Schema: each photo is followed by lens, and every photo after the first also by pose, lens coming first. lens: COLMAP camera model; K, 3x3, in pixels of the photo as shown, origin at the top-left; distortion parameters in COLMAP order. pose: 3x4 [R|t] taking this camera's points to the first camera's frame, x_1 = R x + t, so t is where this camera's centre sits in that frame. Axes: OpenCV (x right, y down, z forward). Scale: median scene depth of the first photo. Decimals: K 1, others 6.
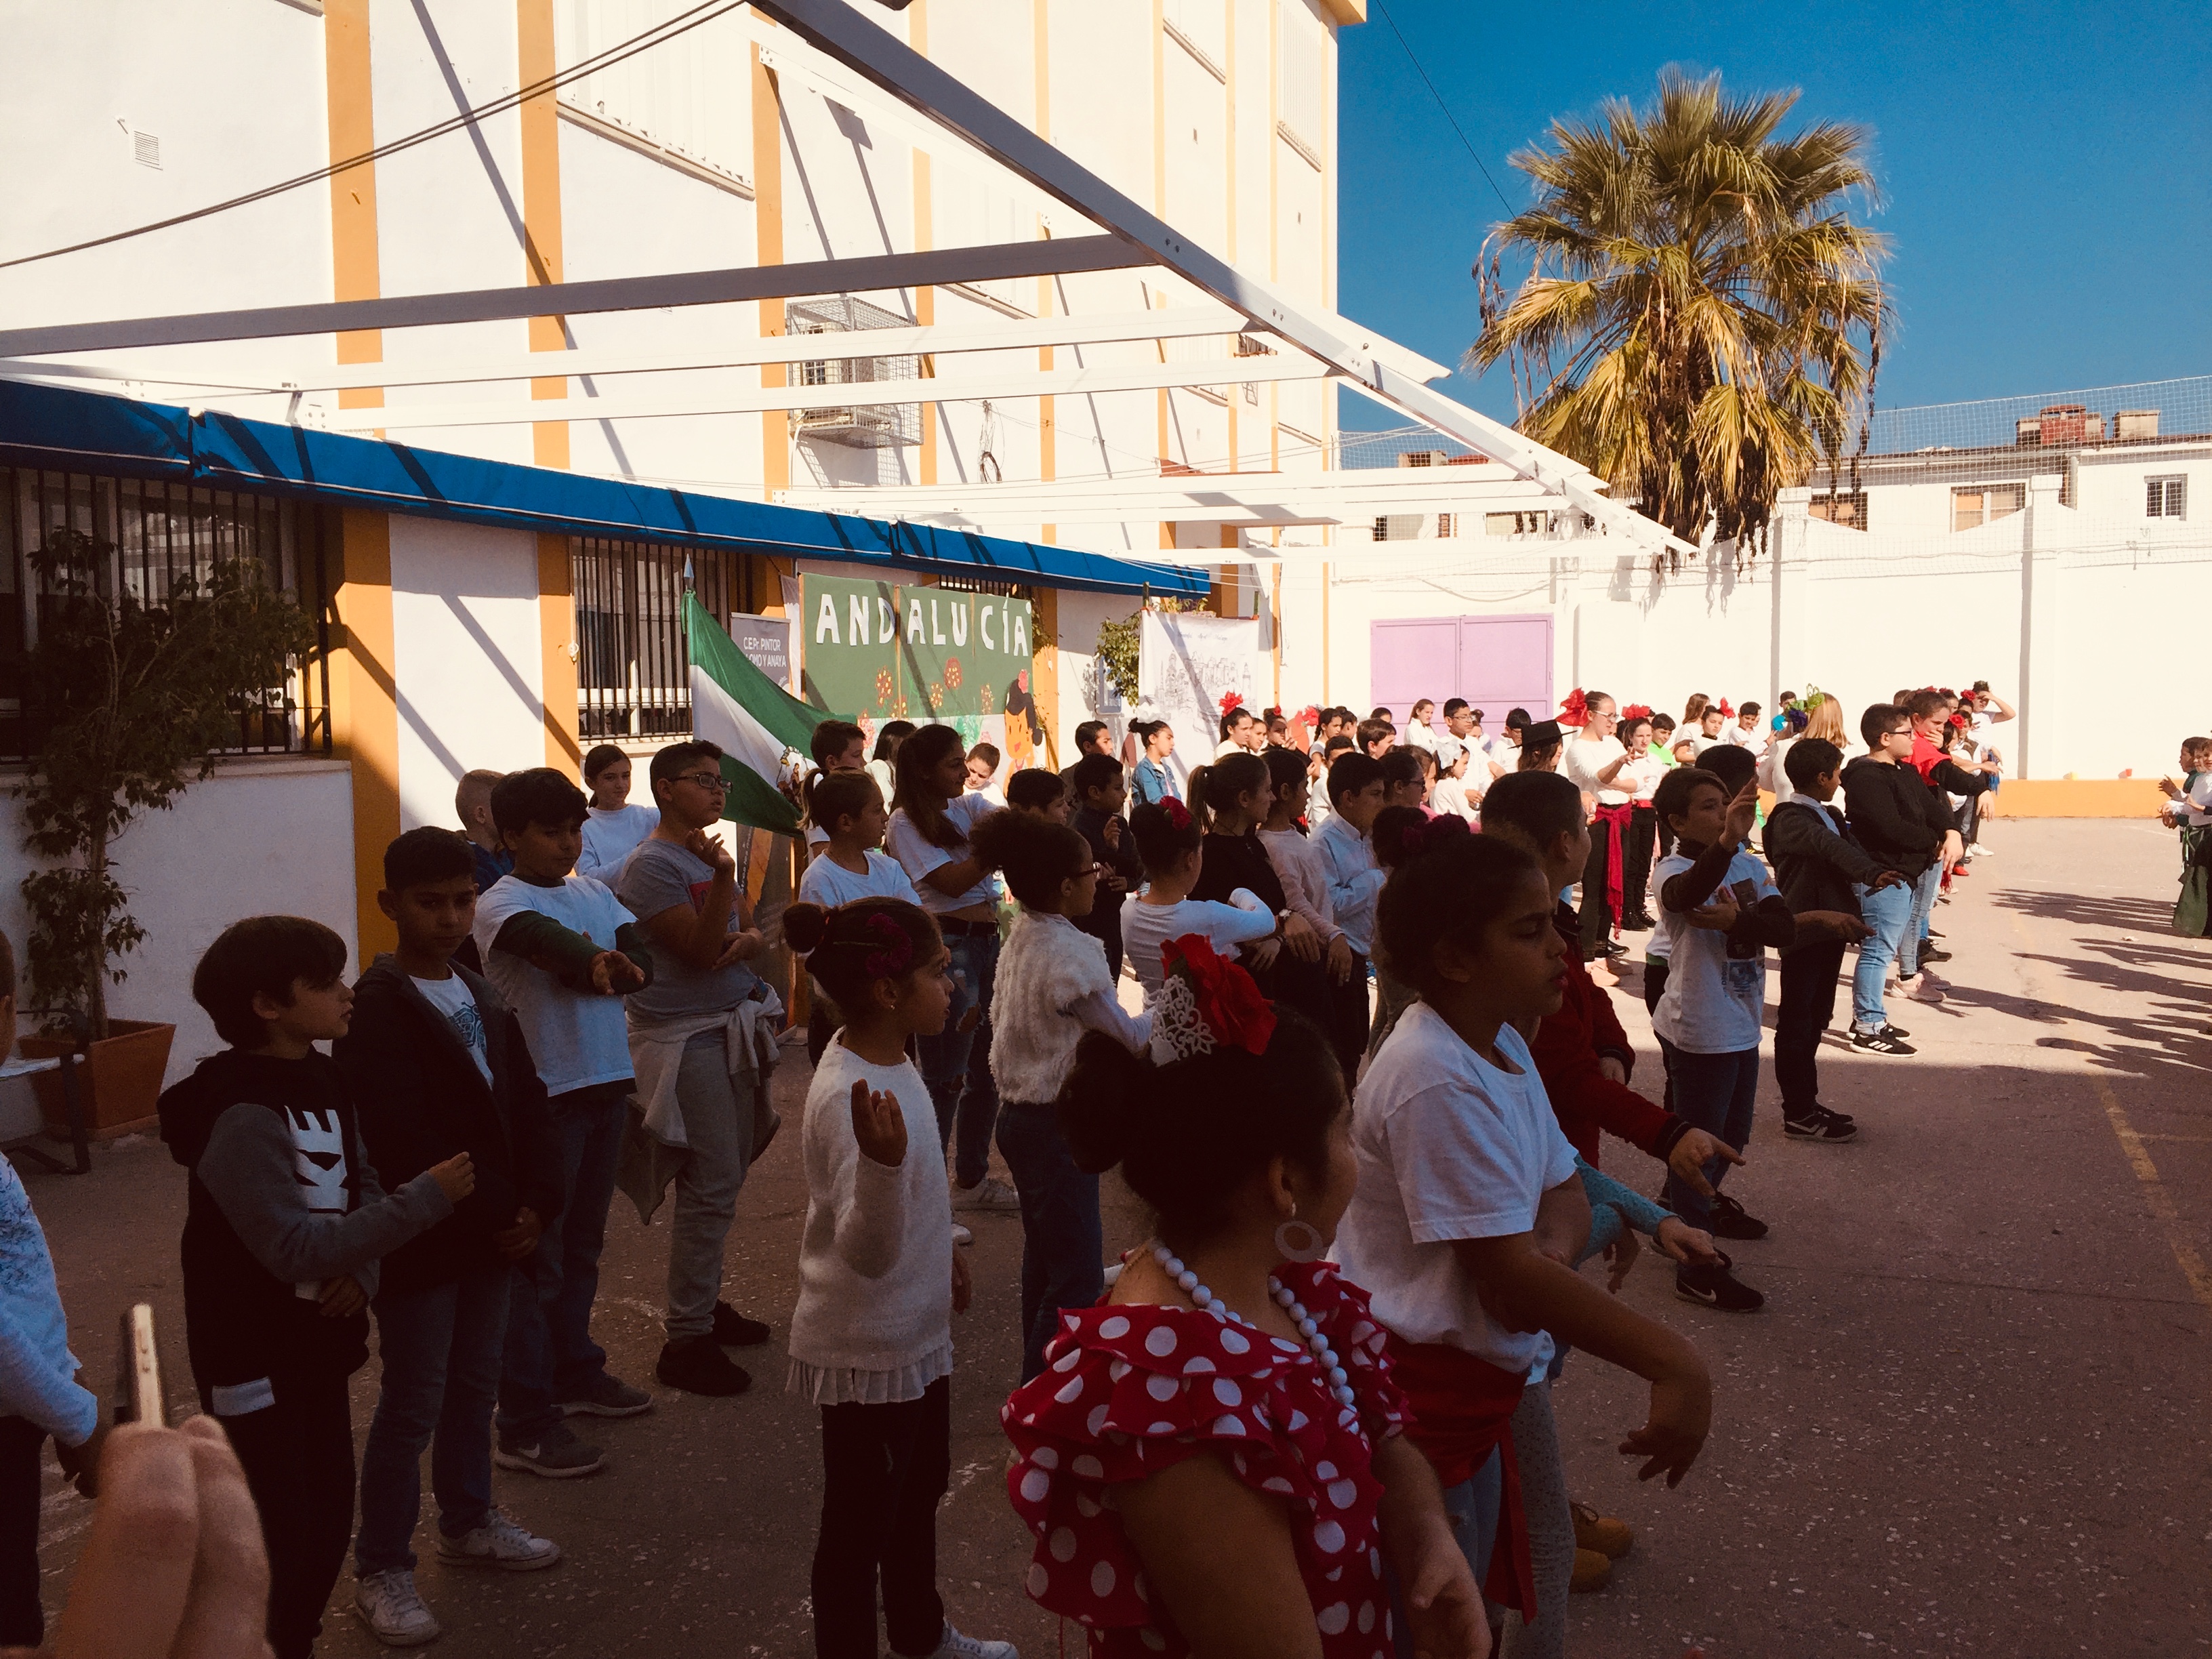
lens RADIAL K [[1878.6, 0, 1102.6], [0, 1878.6, 822.6], [0, 0, 1]] dist [0.089302, -0.112599]
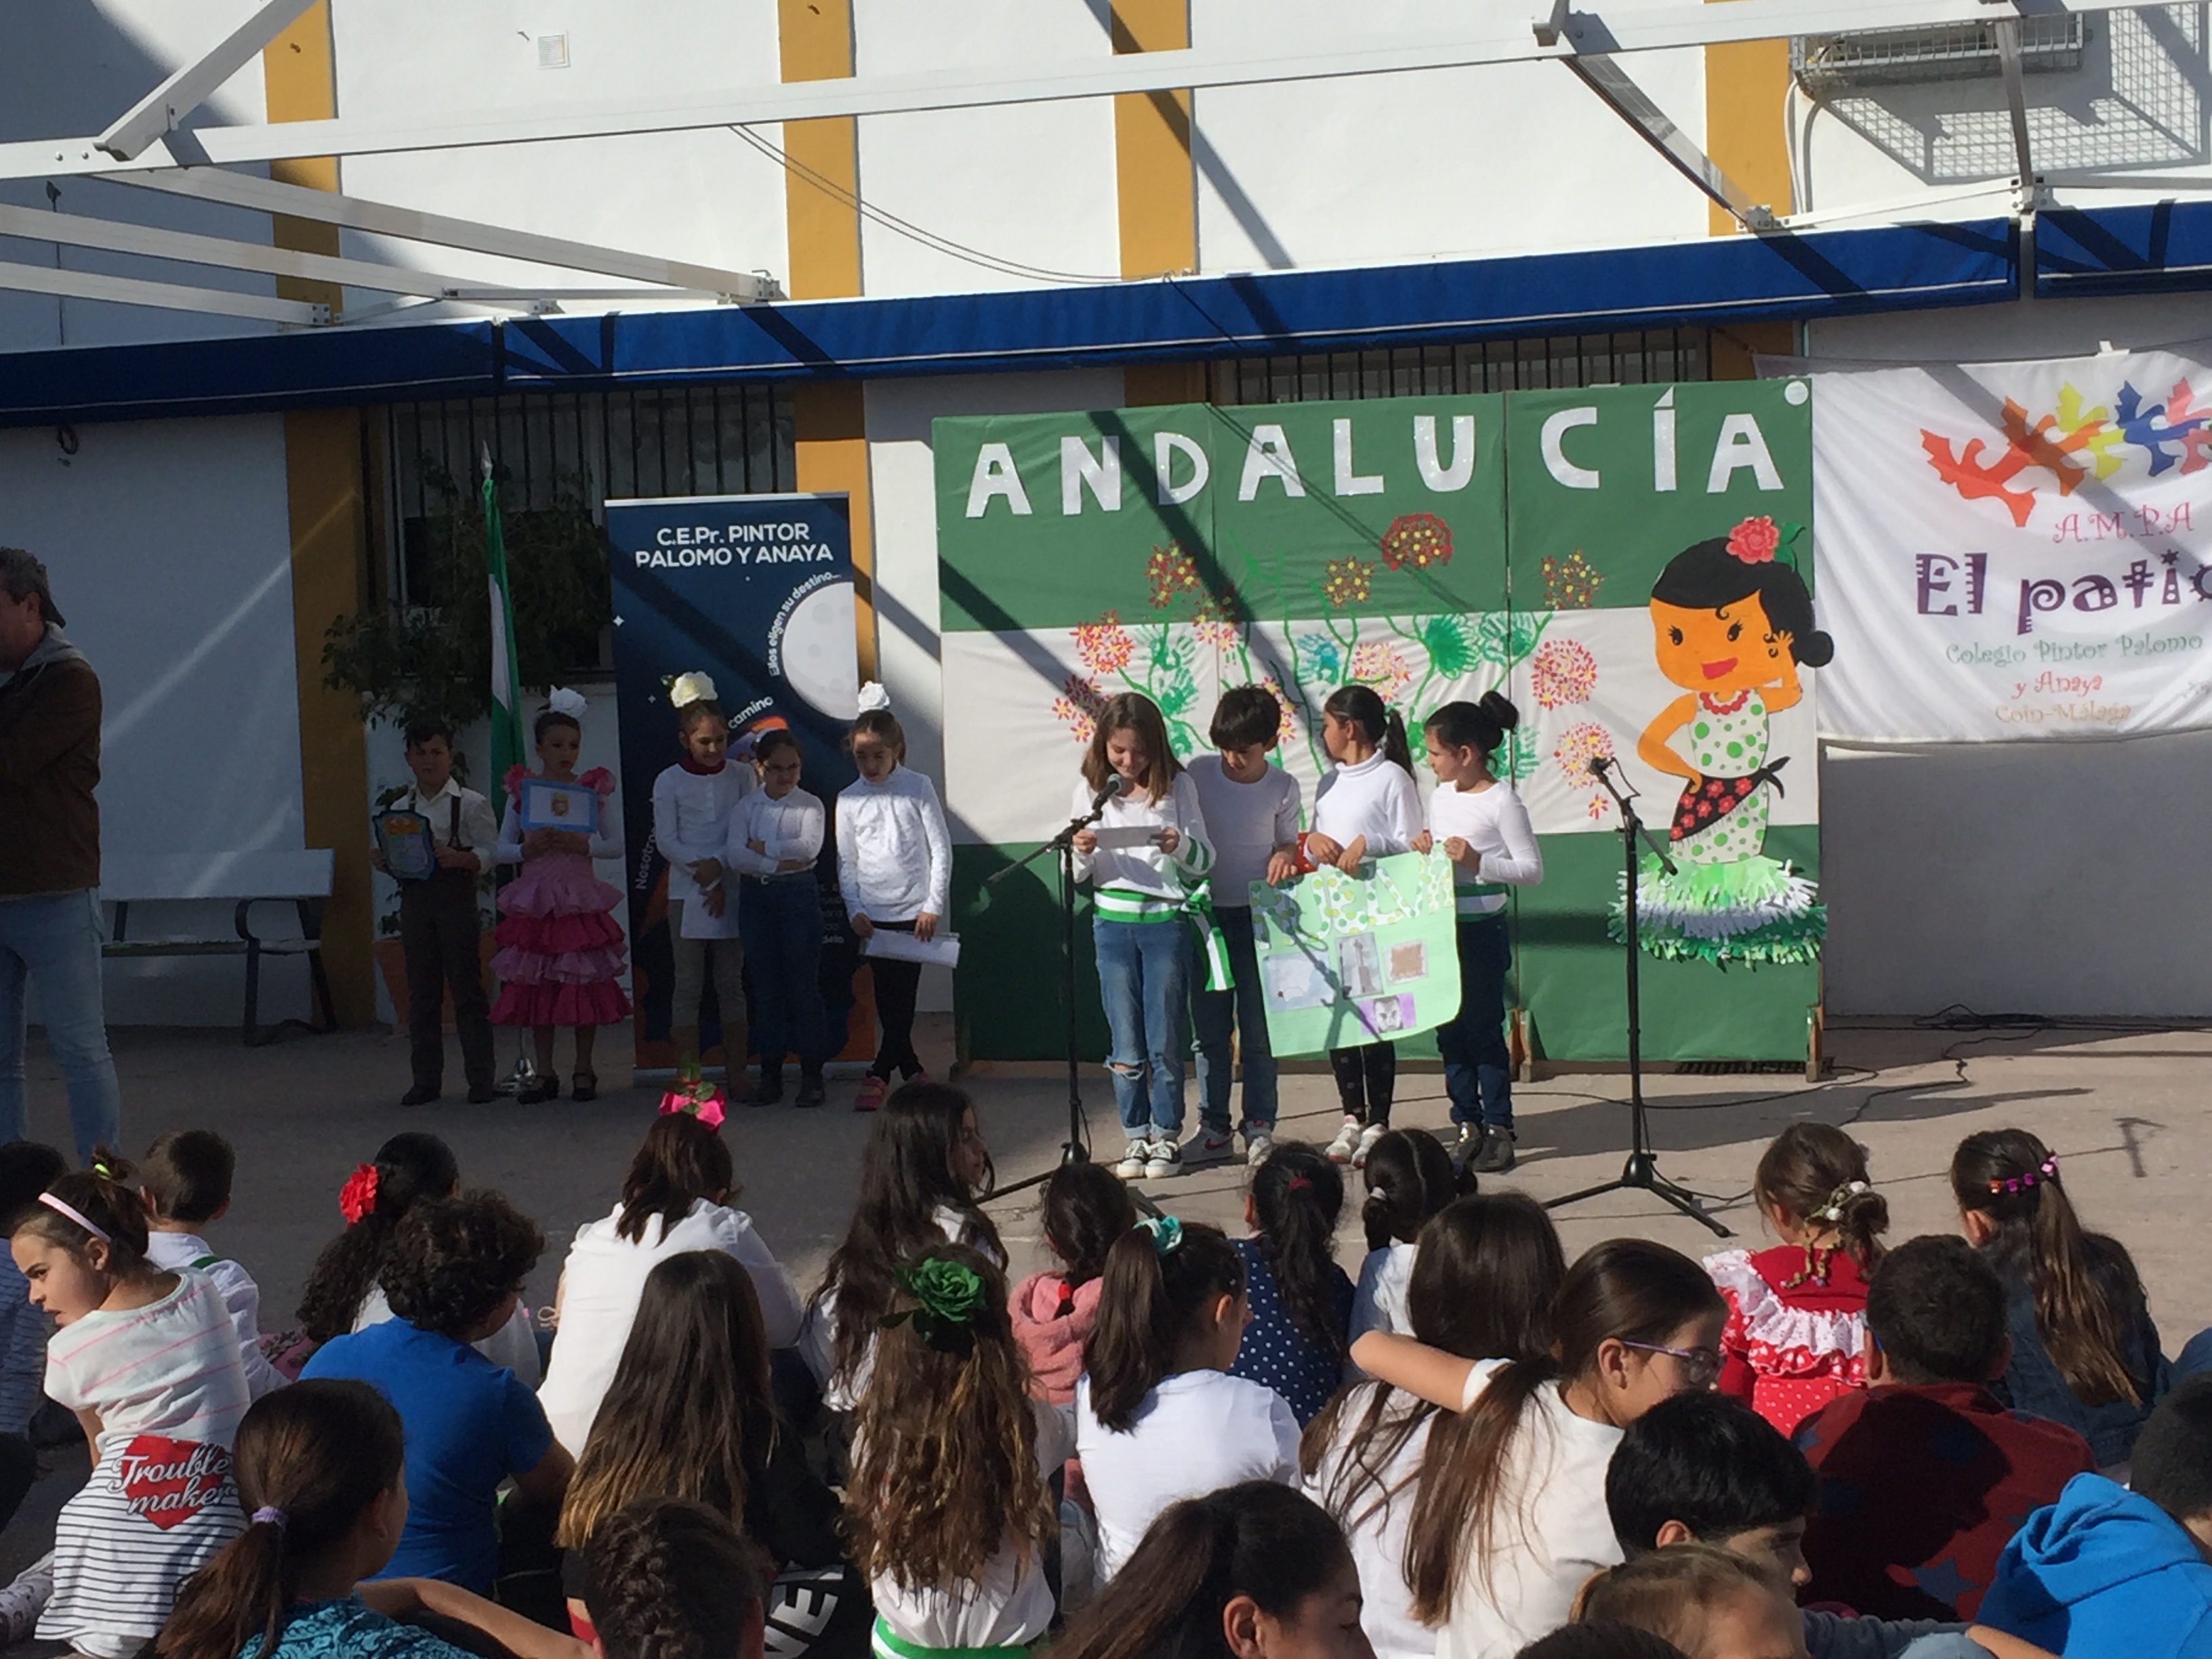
lens RADIAL K [[3409.0, 0, 1091.8], [0, 3409.0, 820.0], [0, 0, 1]] dist [0.030402, 0.148940]
pose [[0.112942, 0.060885, -0.991734, 0.903263], [-0.035064, 0.997743, 0.057260, -0.048502], [0.992983, 0.028307, 0.114822, 0.754105]]
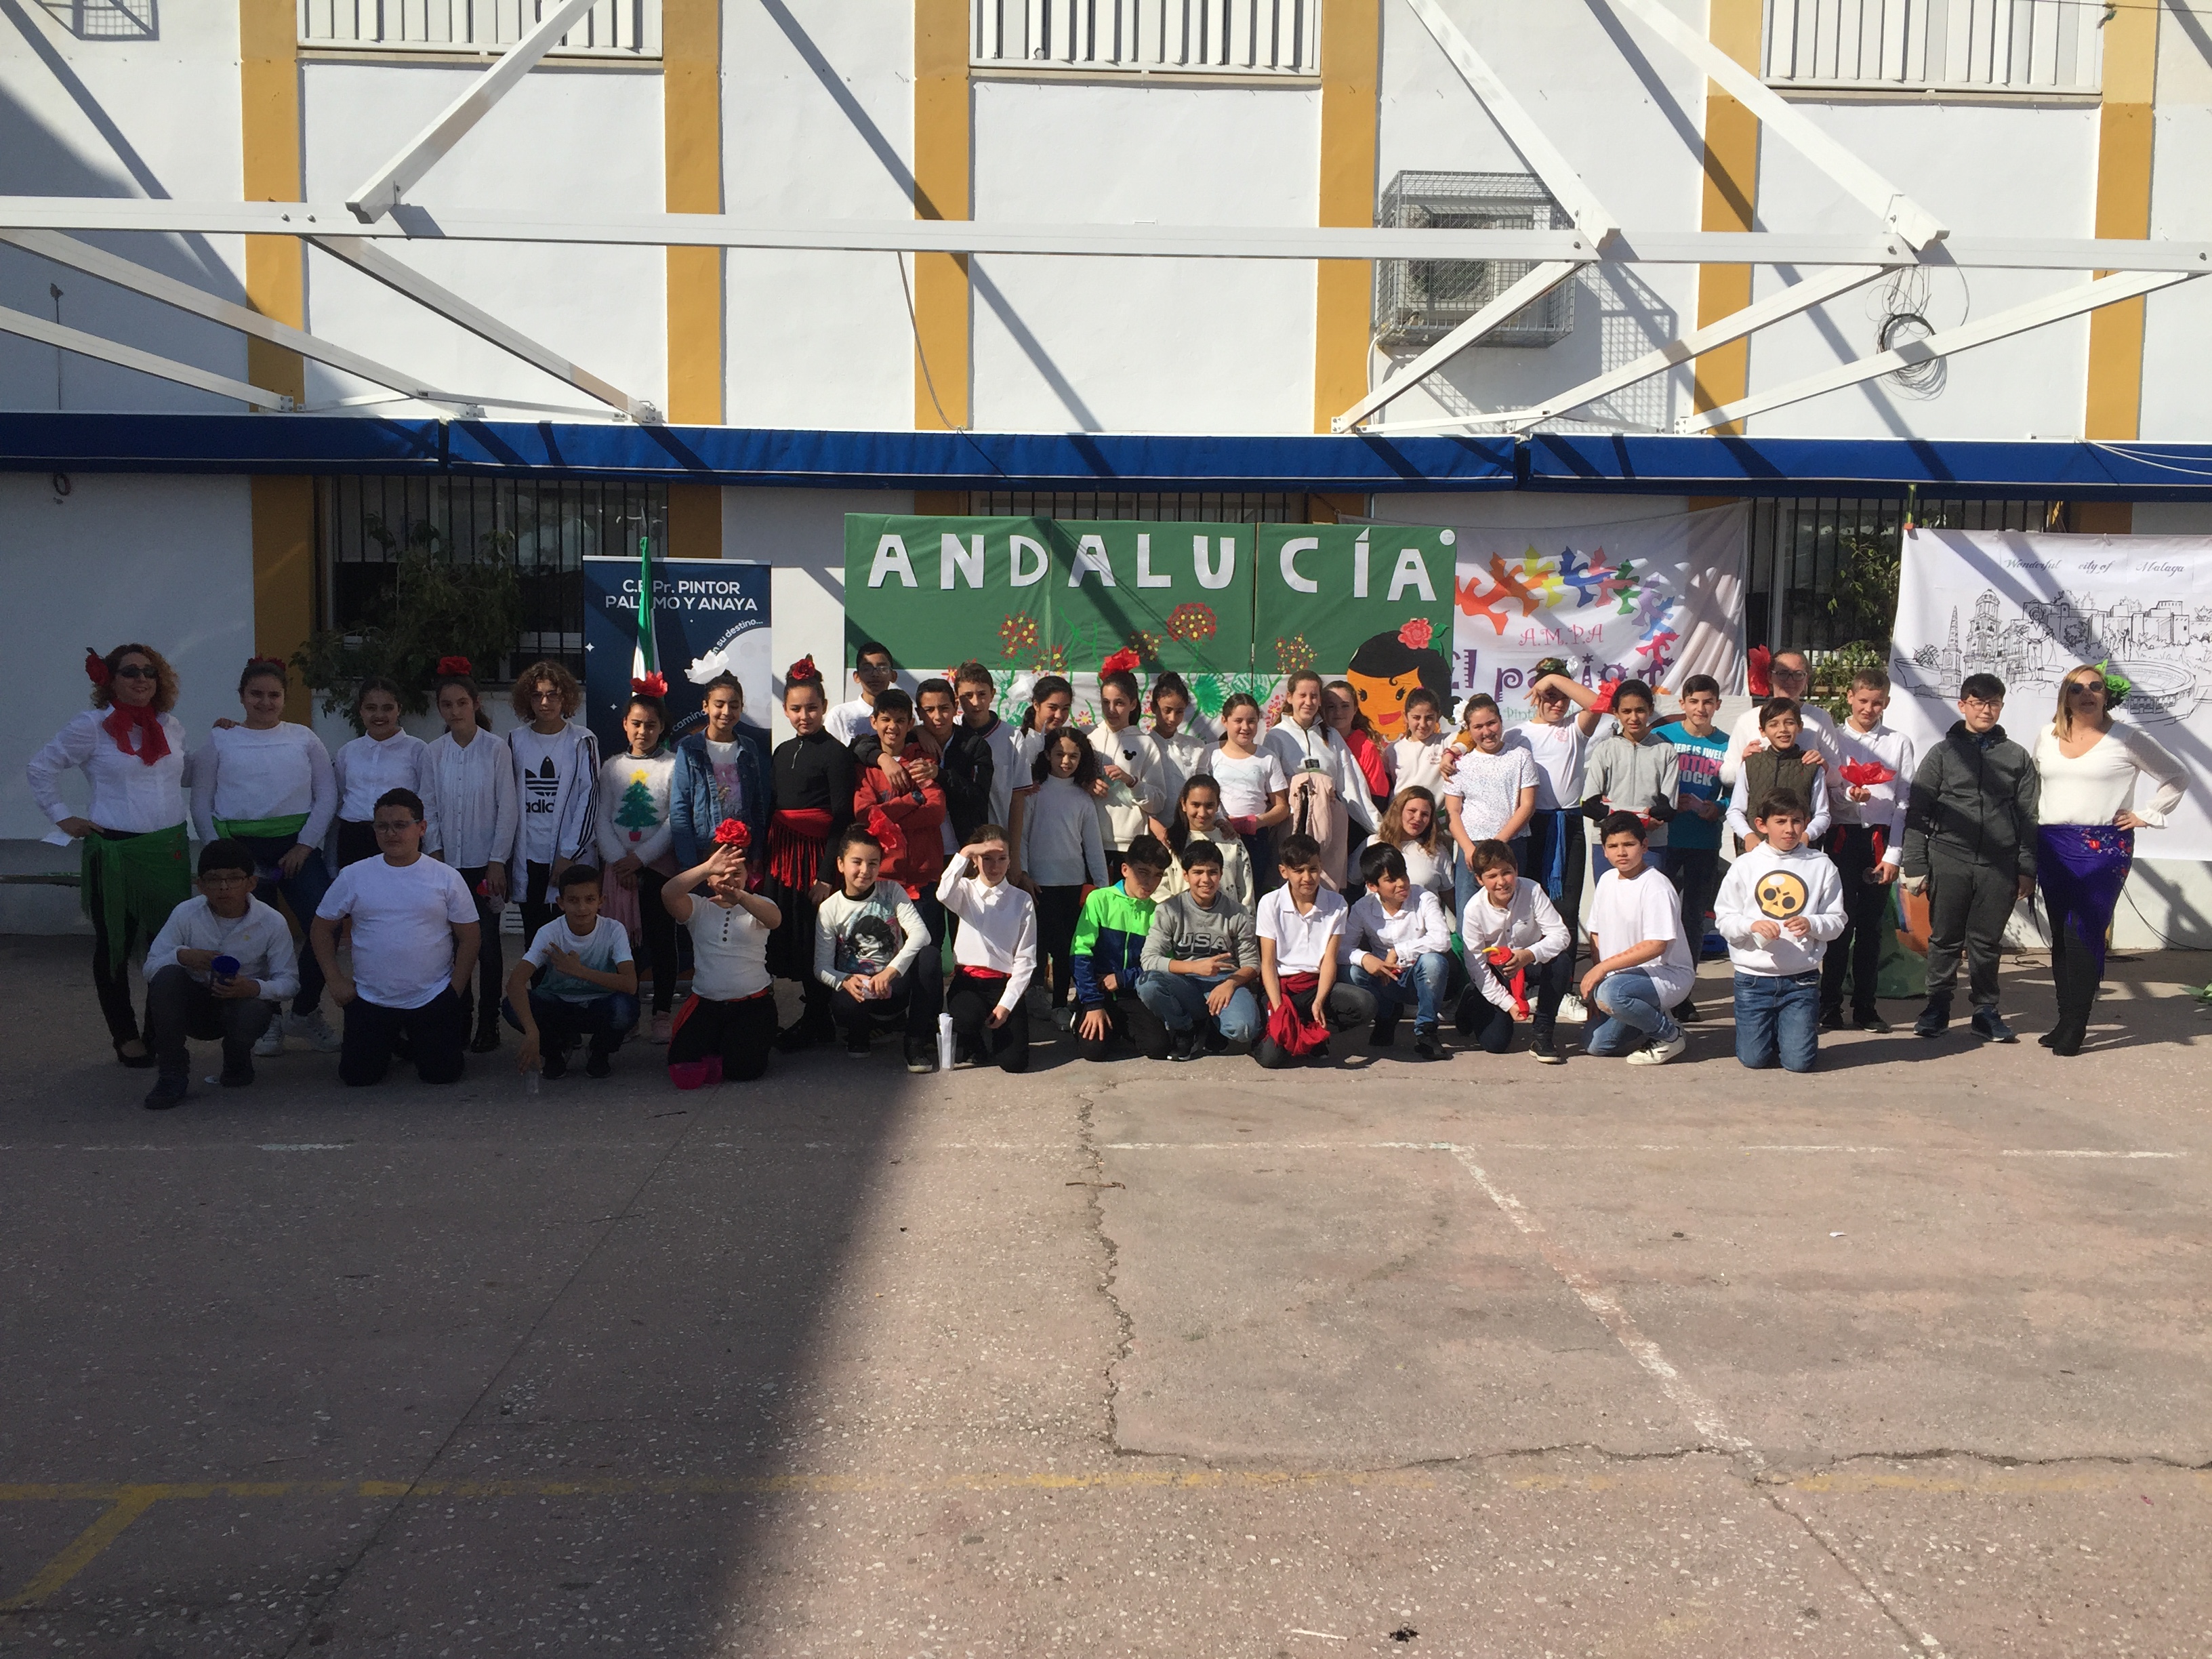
lens RADIAL K [[1900.5, 0, 1111.1], [0, 1900.5, 807.5], [0, 0, 1]] dist [0.083165, -0.113613]
pose [[0.411844, 0.077203, -0.907978, 0.647460], [-0.080339, 0.995601, 0.048213, -0.033691], [0.907706, 0.053090, 0.416234, 0.597275]]
